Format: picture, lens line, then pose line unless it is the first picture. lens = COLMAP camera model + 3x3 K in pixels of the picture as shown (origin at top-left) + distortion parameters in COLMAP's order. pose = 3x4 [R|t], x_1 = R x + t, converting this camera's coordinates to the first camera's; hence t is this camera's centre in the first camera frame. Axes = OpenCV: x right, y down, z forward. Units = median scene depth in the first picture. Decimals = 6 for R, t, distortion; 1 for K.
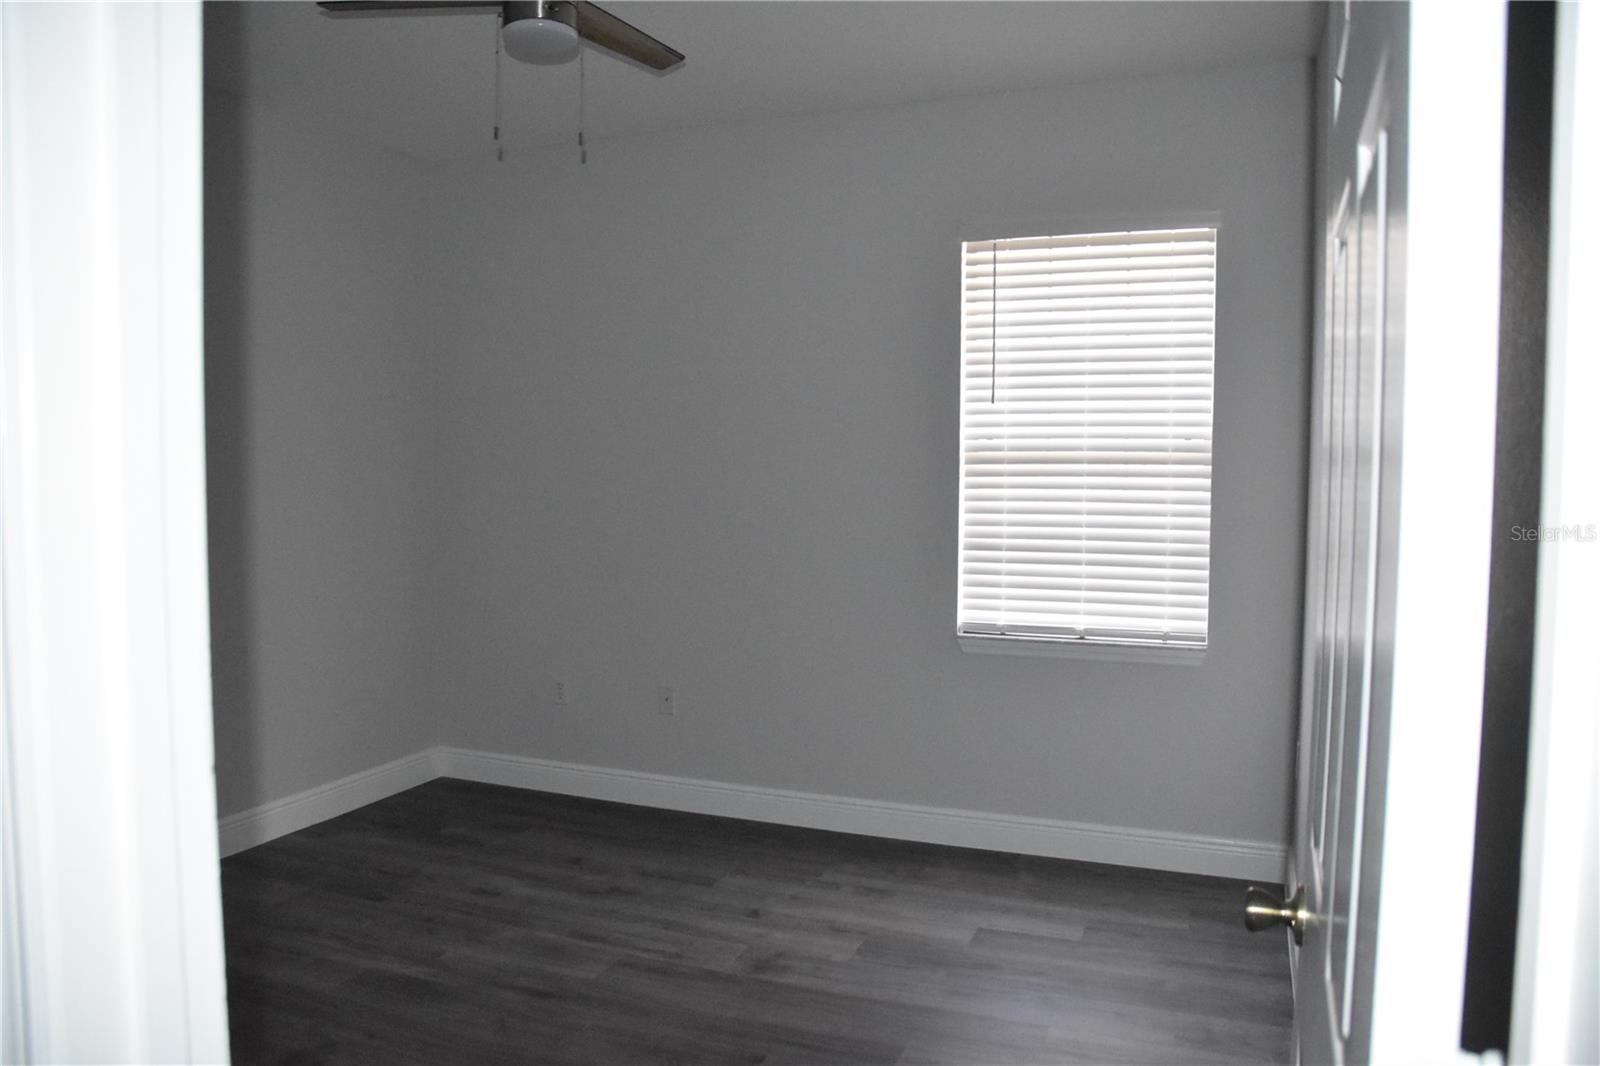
lens RADIAL K [[1133.1, 0, 801.7], [0, 1133.1, 542.1], [0, 0, 1]] dist [-0.135389, 0.083583]
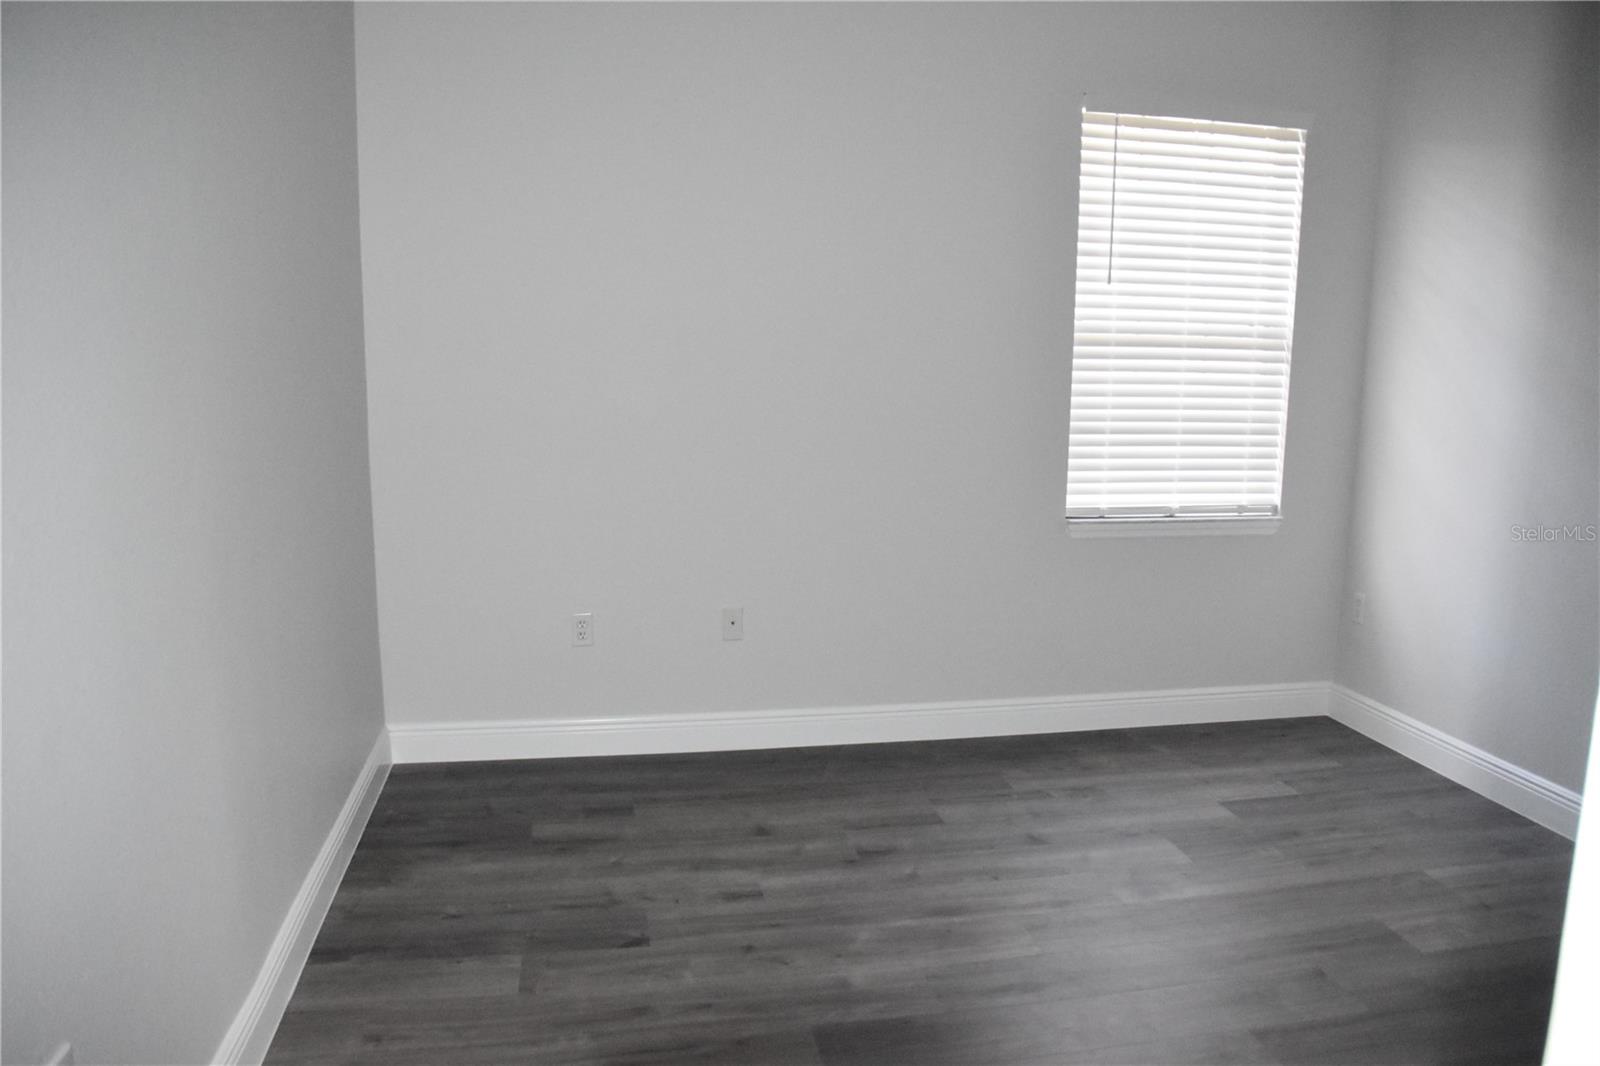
lens RADIAL K [[1133.1, 0, 801.7], [0, 1133.1, 542.1], [0, 0, 1]] dist [-0.135389, 0.083583]
pose [[0.846926, -0.084500, 0.524953, -0.596068], [0.025357, 0.992587, 0.118865, -0.022695], [-0.531106, -0.087359, 0.842790, 0.309943]]
